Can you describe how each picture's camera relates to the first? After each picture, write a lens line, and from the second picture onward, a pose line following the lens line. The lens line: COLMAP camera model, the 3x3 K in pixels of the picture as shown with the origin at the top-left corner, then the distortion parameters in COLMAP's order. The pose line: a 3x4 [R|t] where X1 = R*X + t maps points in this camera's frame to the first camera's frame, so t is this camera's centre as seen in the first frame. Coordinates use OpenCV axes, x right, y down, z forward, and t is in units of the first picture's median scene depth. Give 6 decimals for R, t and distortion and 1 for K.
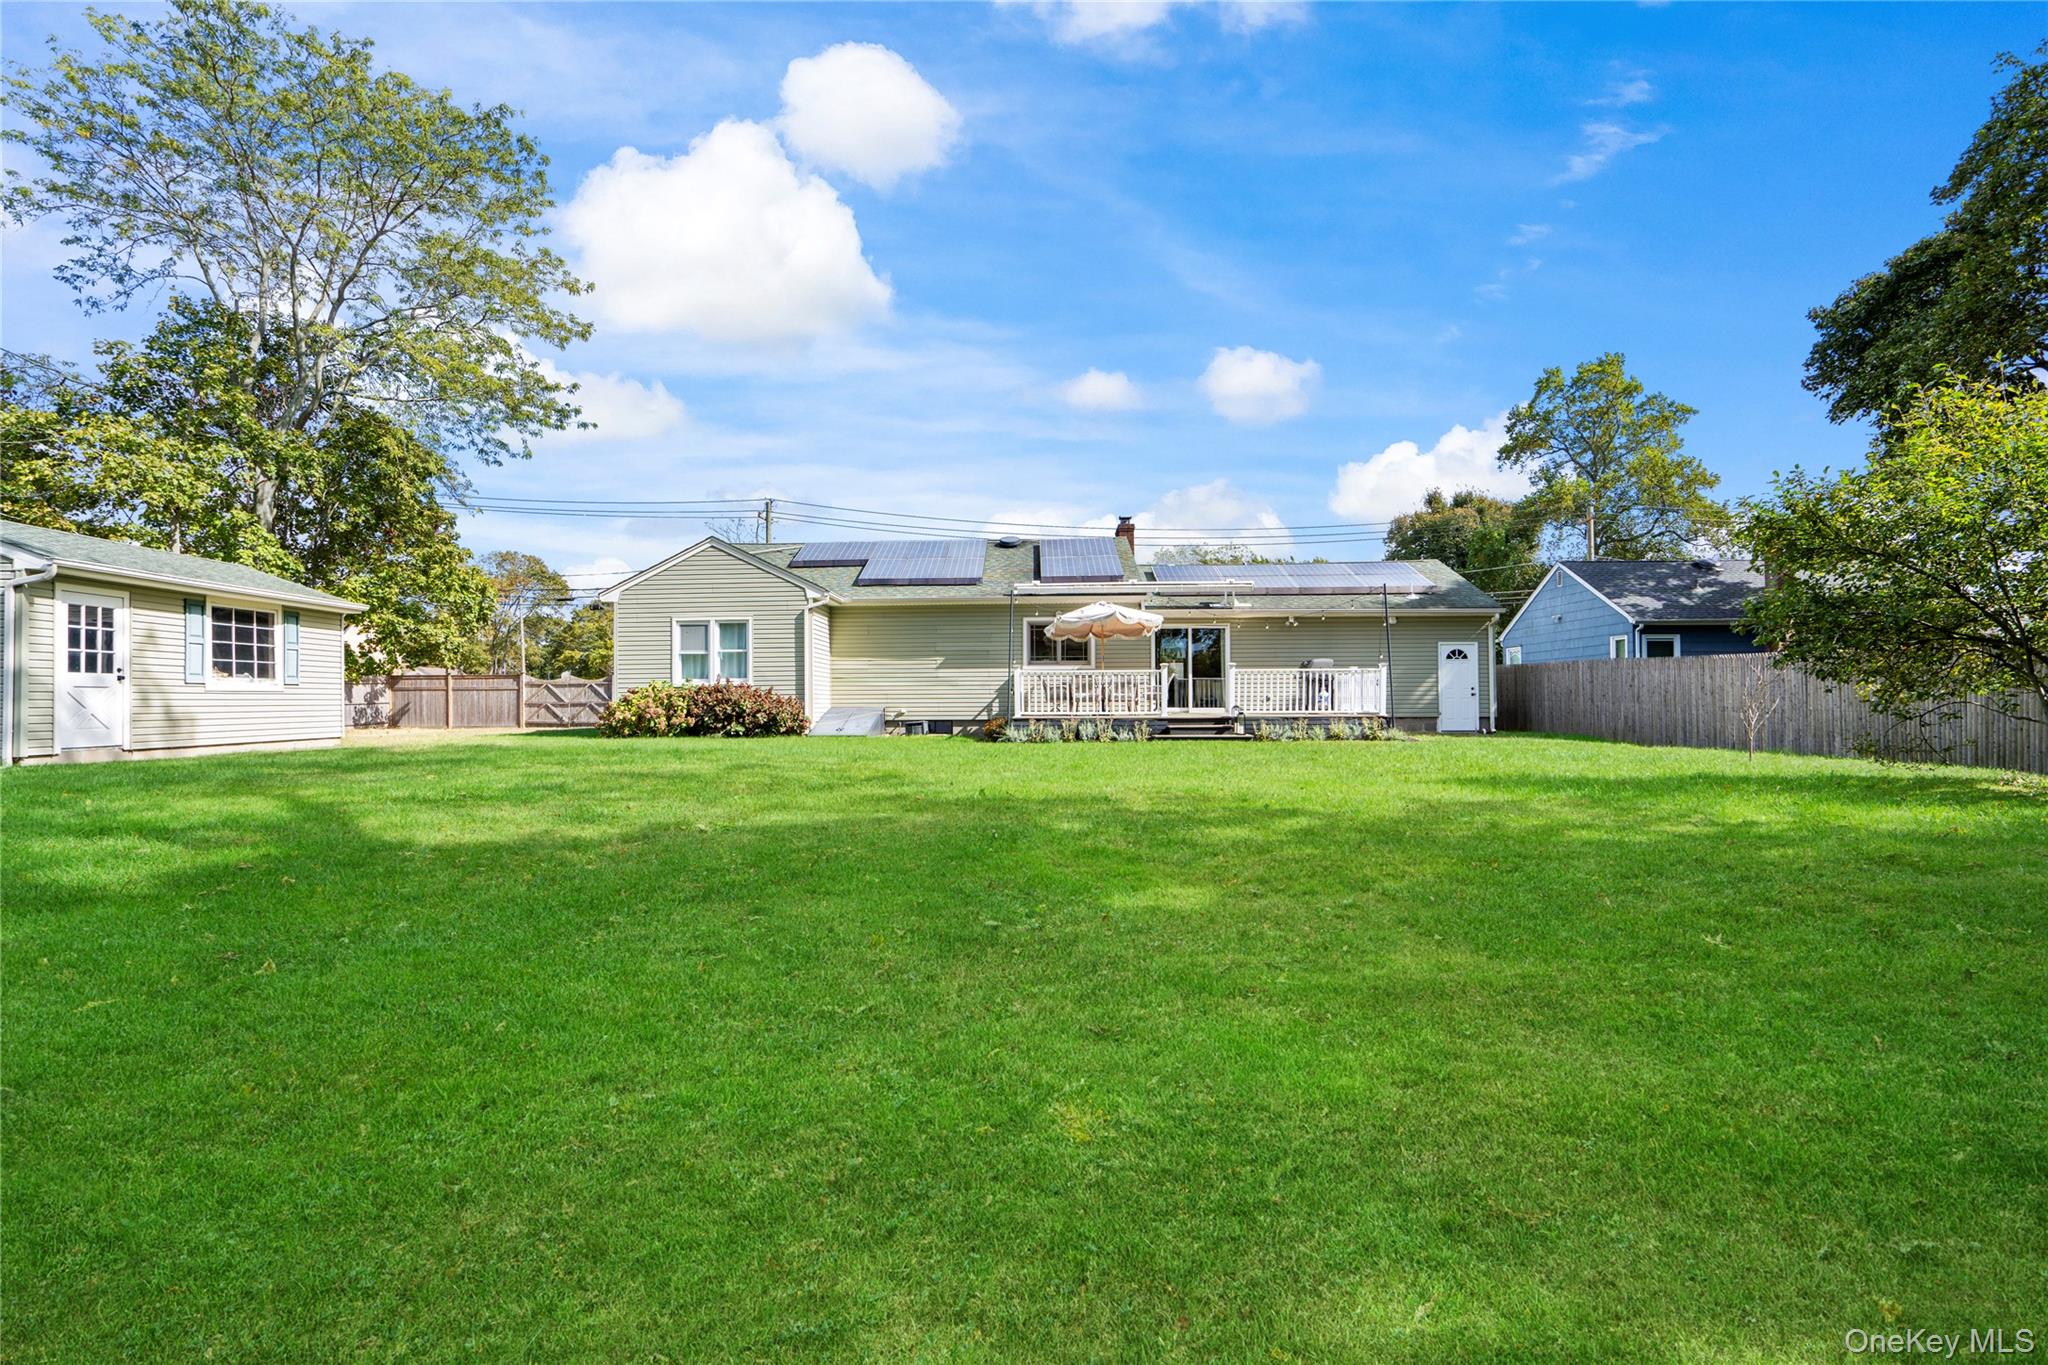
lens RADIAL K [[950.0, 0, 1024.0], [0, 950.0, 682.5], [0, 0, 1]] dist [0.000990, -0.000017]
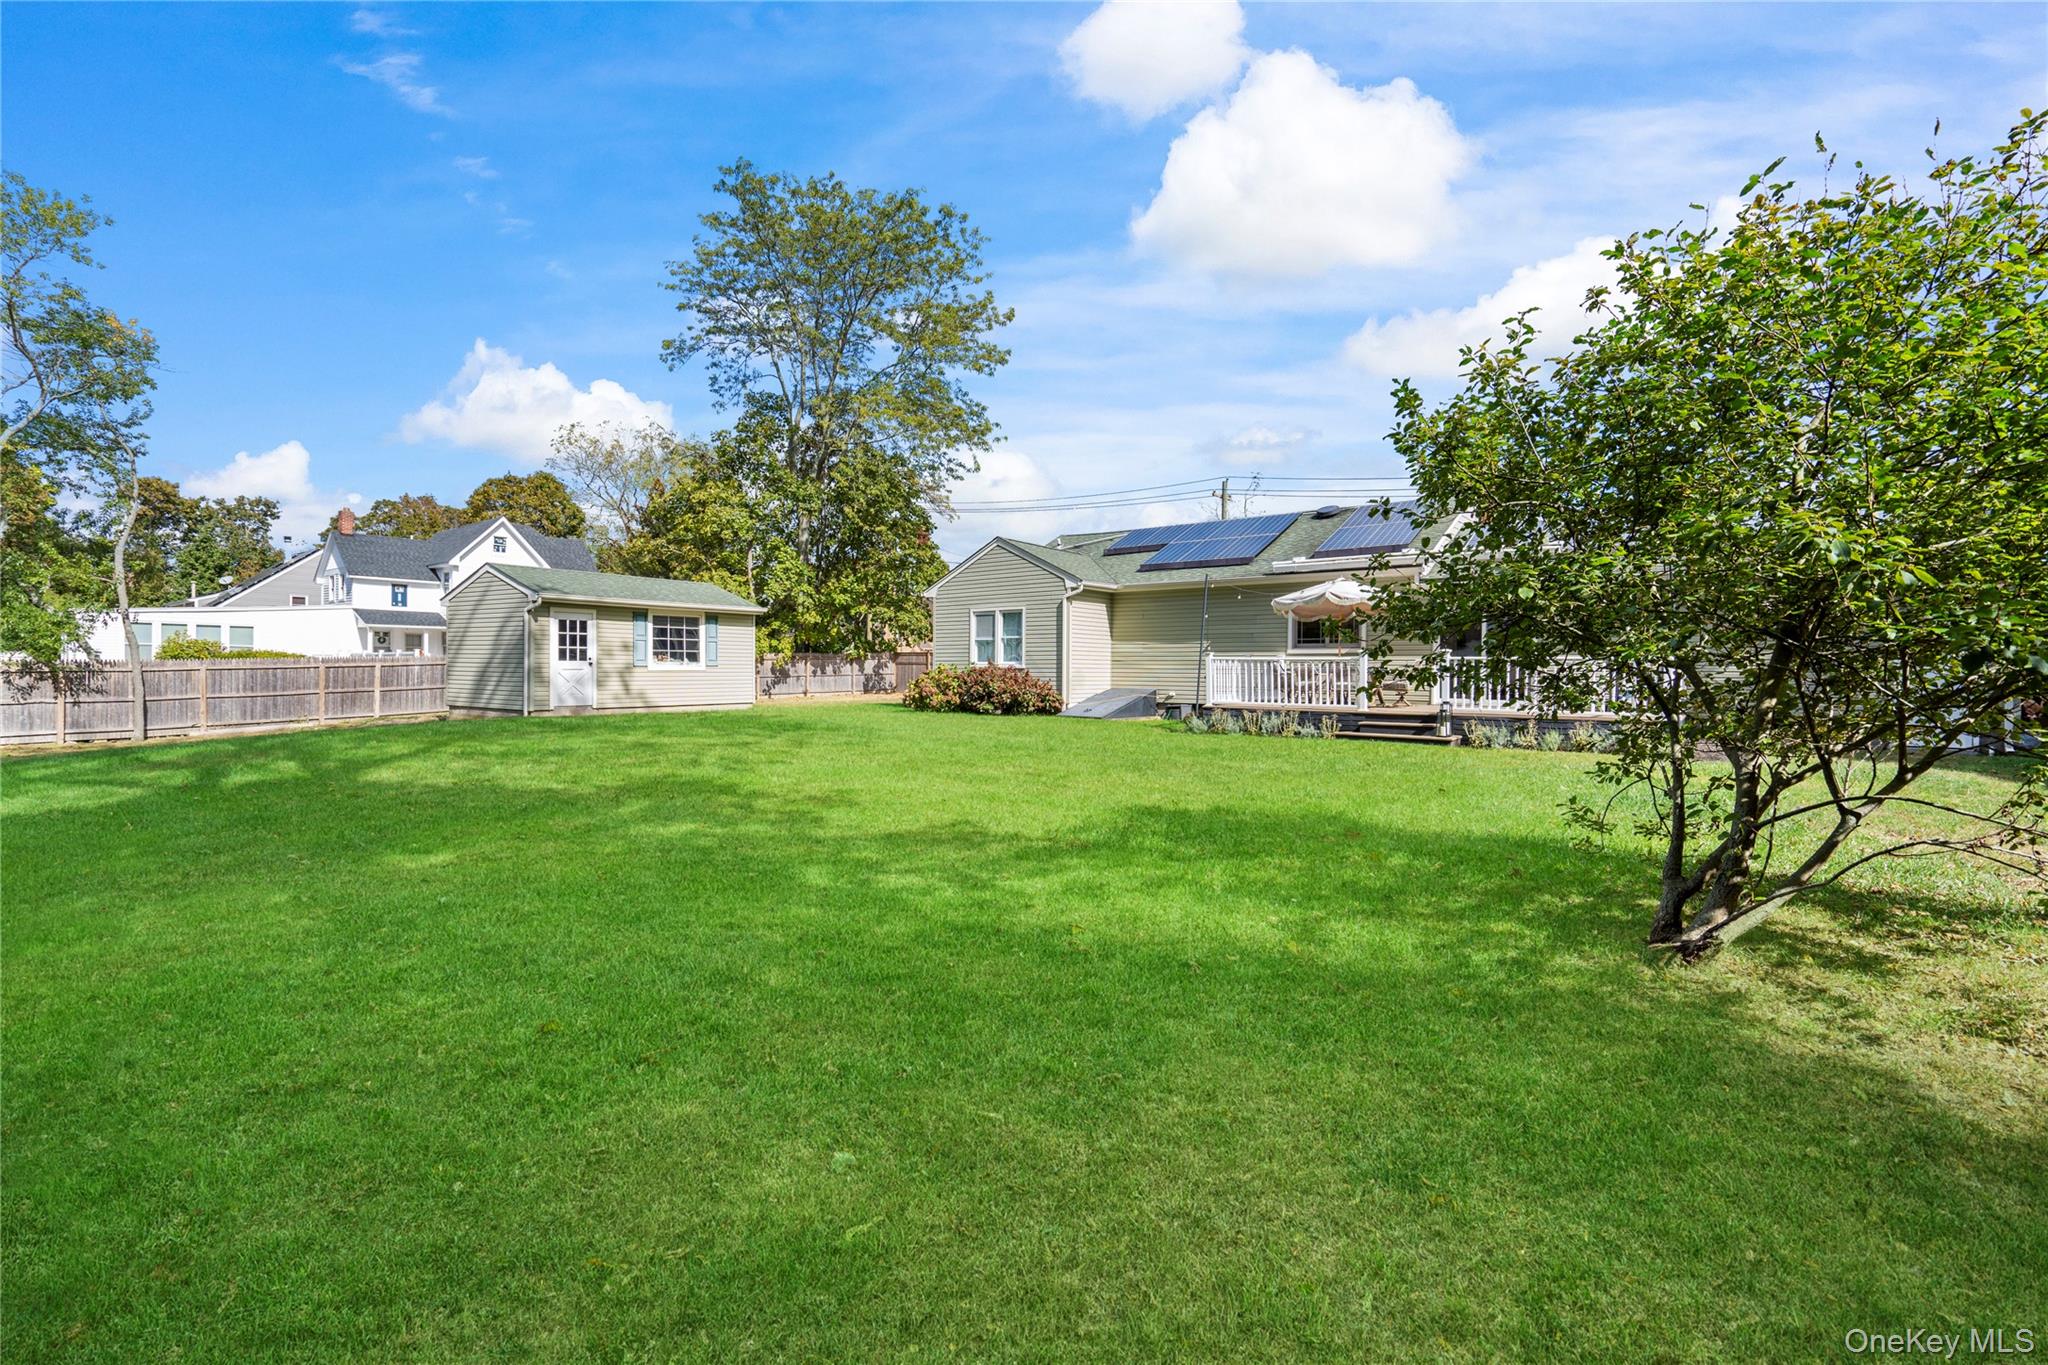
lens RADIAL K [[956.9, 0, 1013.9], [0, 956.9, 650.9], [0, 0, 1]] dist [0.000834, 0.000496]
pose [[0.802524, 0.001827, -0.596617, 0.409639], [0.000524, 0.999993, 0.003766, -0.022875], [0.596619, -0.003335, 0.802517, 0.095261]]
